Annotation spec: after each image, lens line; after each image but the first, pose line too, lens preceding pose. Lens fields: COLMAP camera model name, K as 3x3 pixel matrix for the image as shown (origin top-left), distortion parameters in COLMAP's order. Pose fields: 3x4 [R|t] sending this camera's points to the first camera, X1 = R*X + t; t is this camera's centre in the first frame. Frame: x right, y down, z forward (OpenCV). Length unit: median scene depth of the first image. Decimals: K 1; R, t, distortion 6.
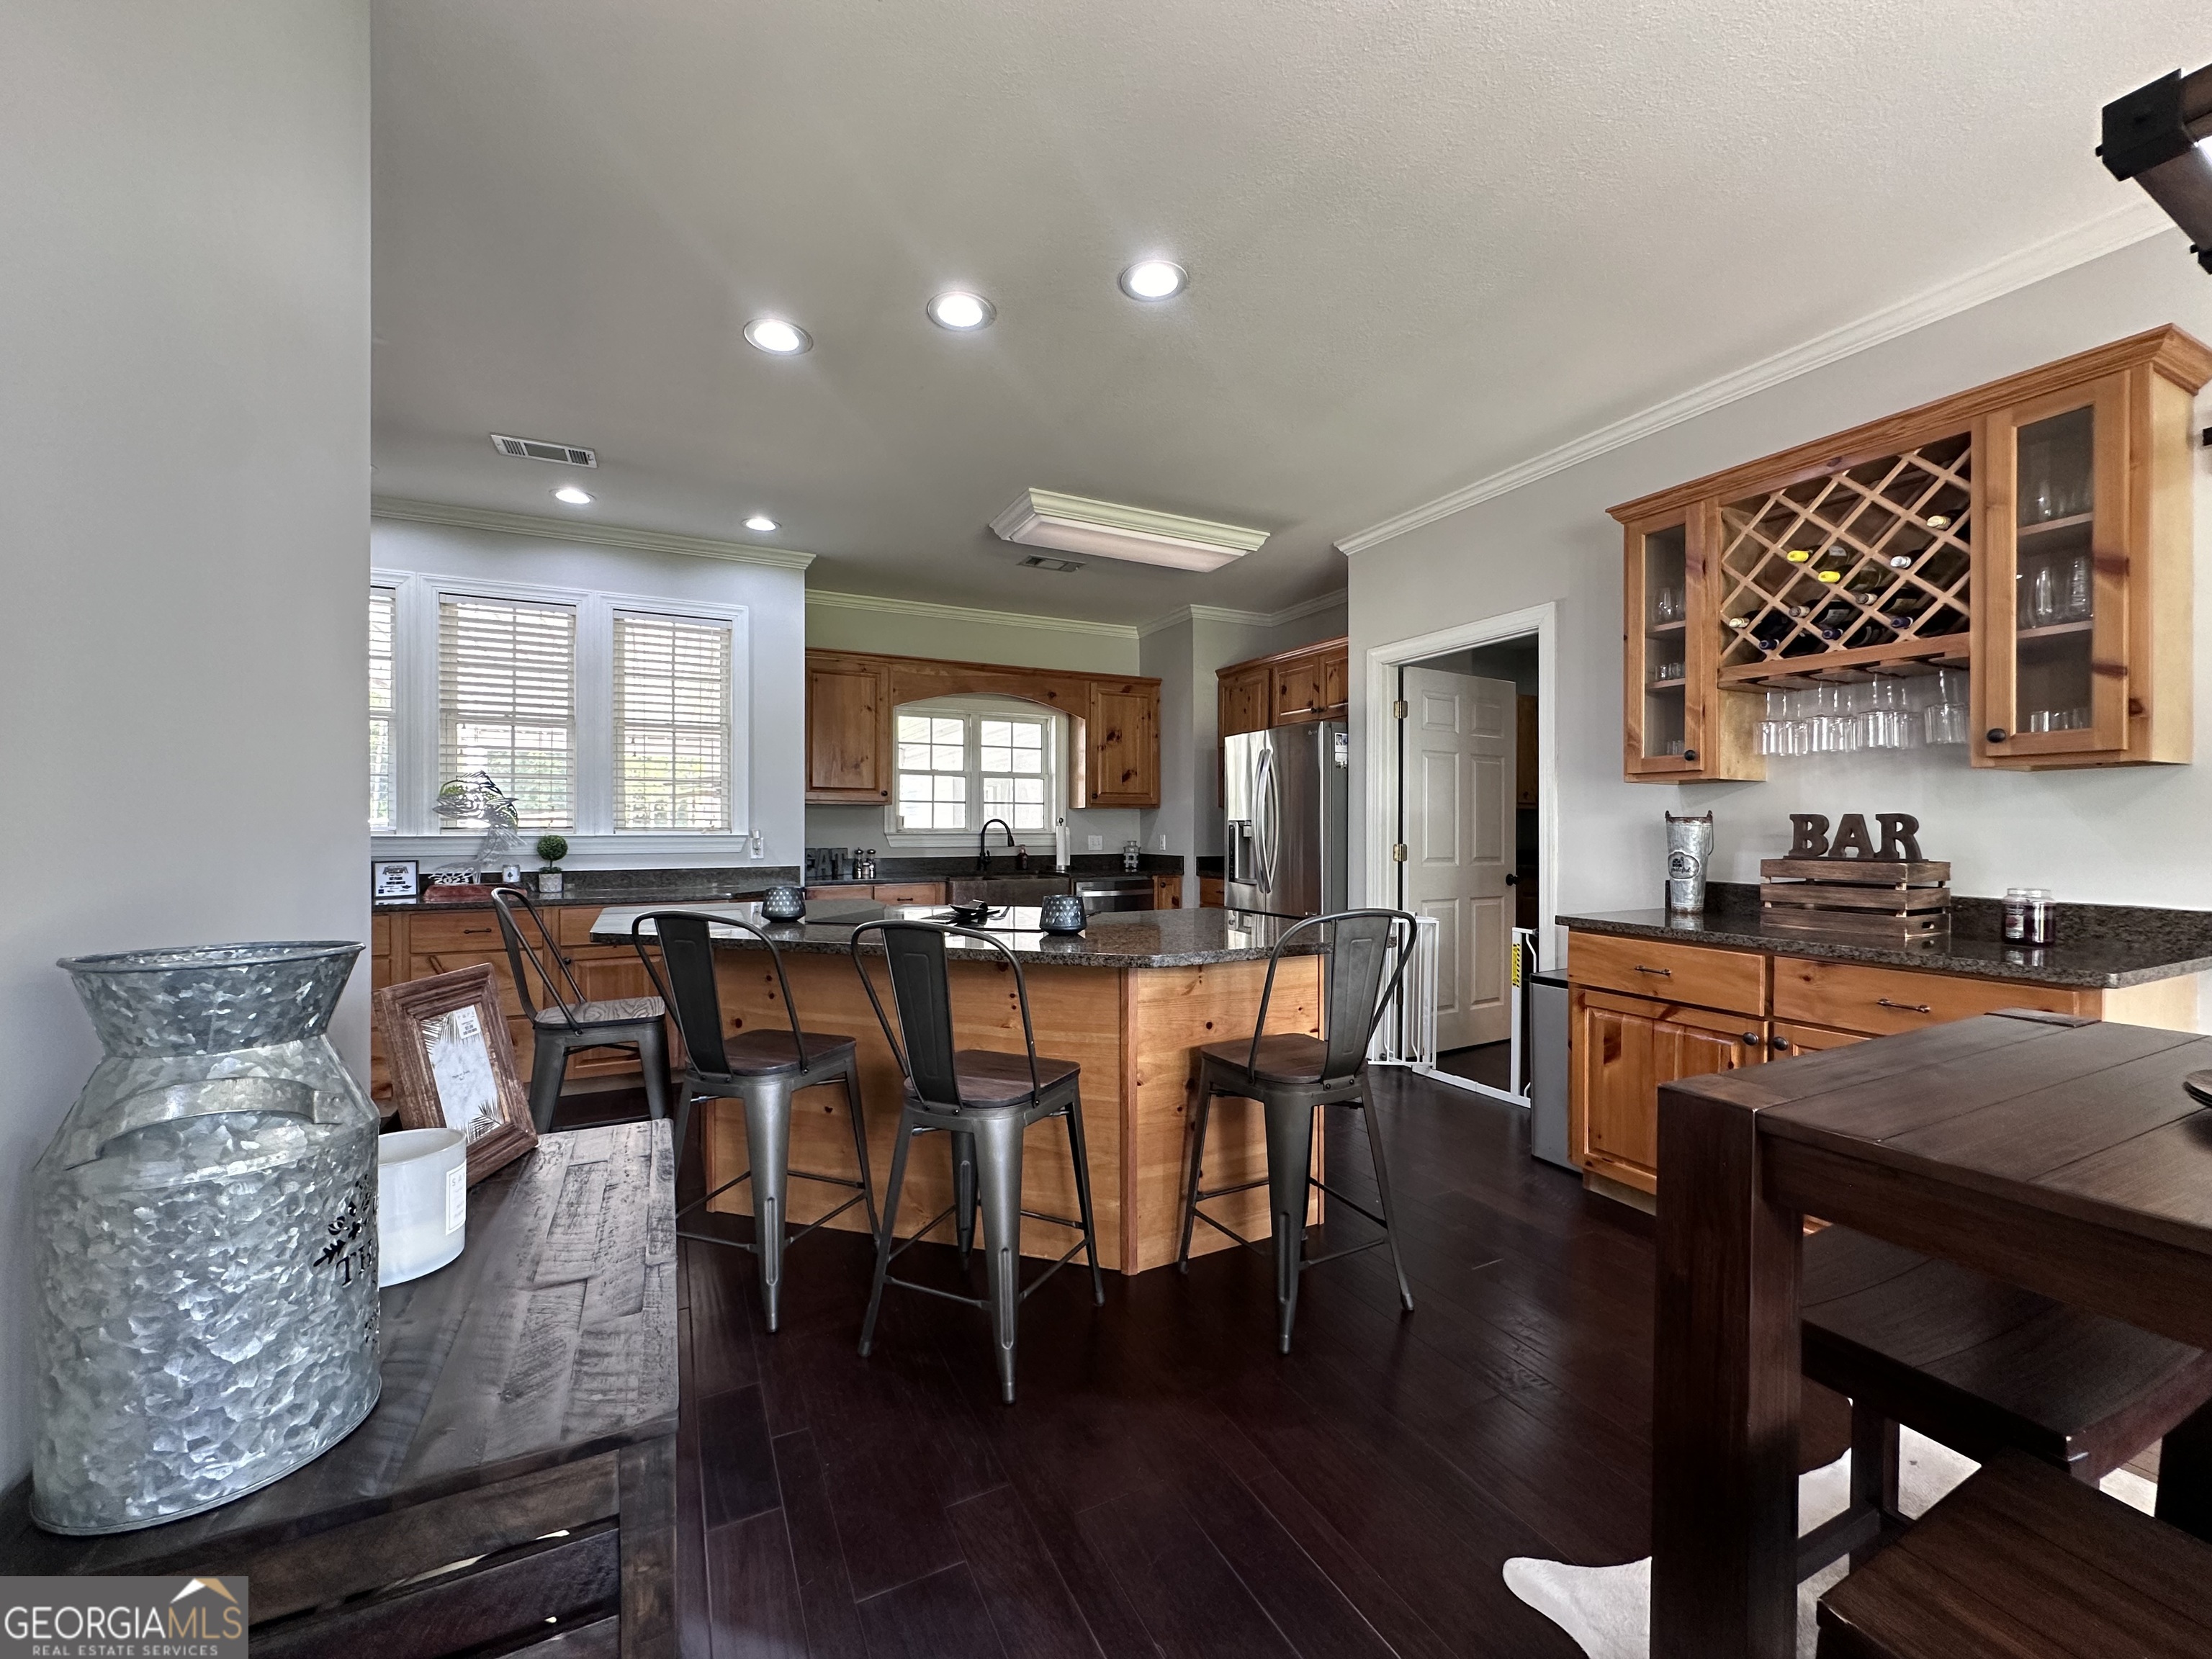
lens RADIAL K [[888.5, 0, 1106.0], [0, 888.5, 829.5], [0, 0, 1]] dist [0.001008, 0.000180]
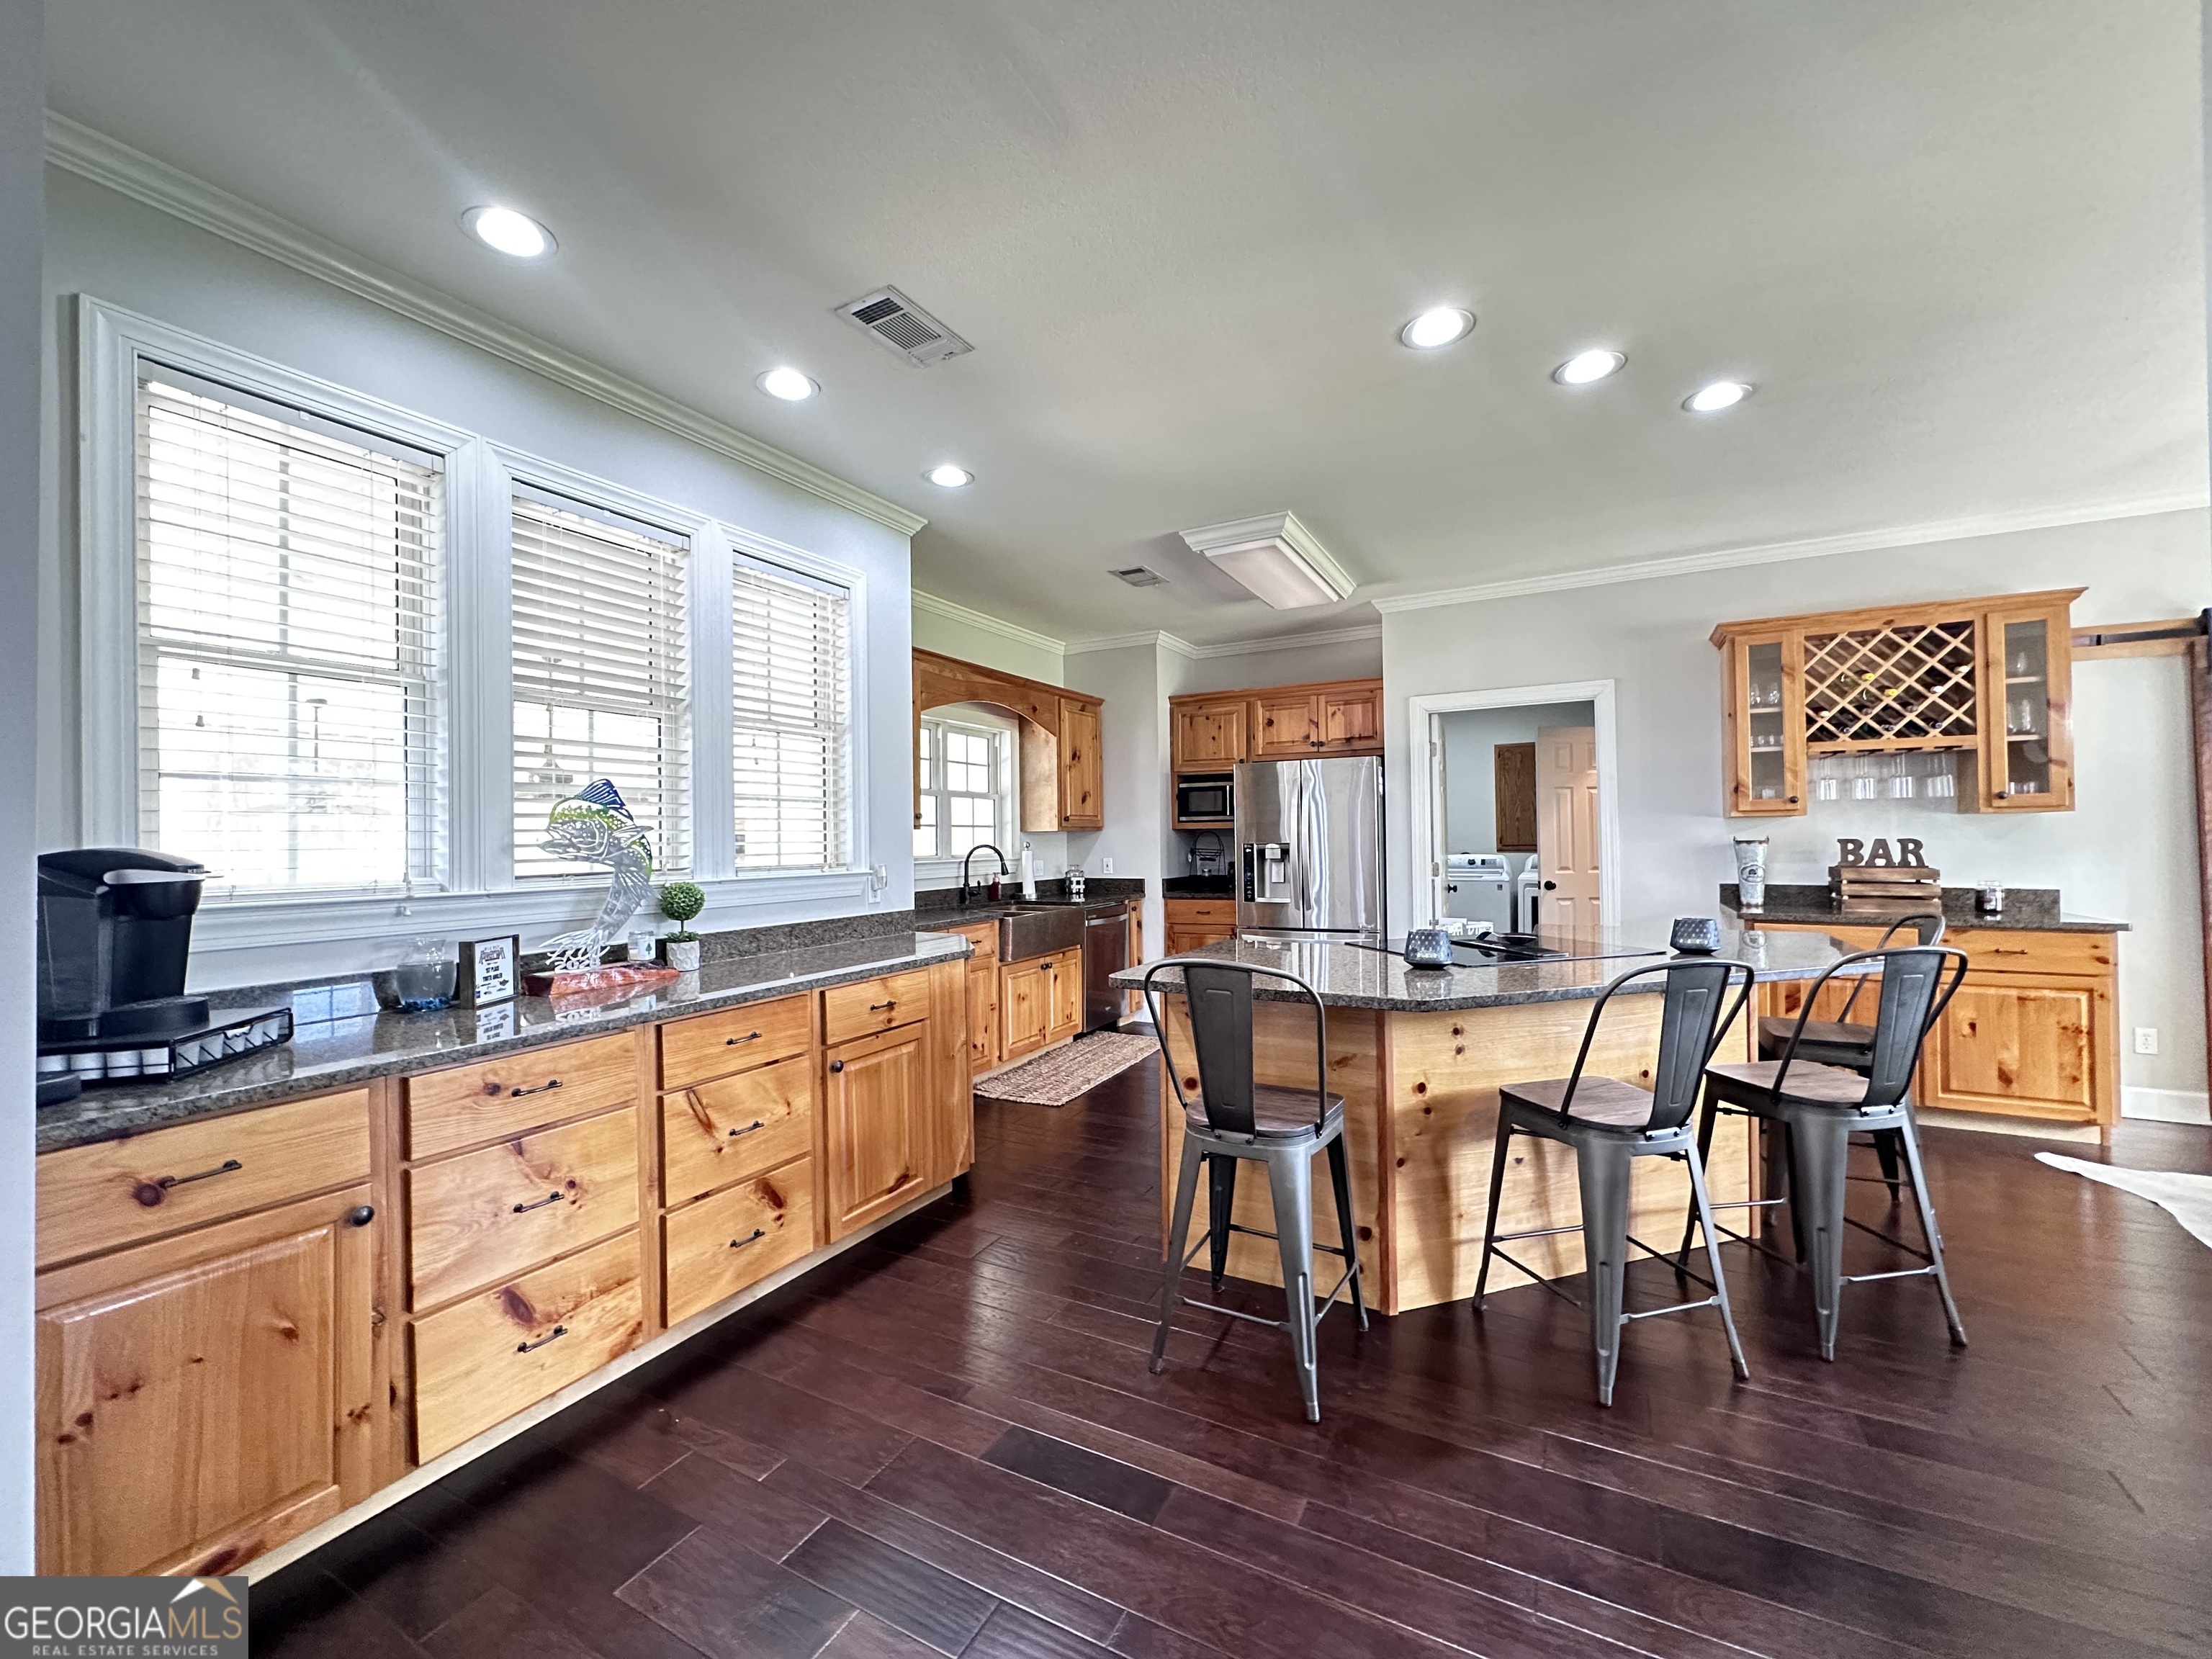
lens RADIAL K [[888.5, 0, 1106.0], [0, 888.5, 829.5], [0, 0, 1]] dist [0.001008, 0.000180]
pose [[0.819538, -0.004197, 0.573009, -1.115245], [0.013547, 0.999836, -0.012053, -0.030292], [-0.572864, 0.017640, 0.819460, 0.430985]]
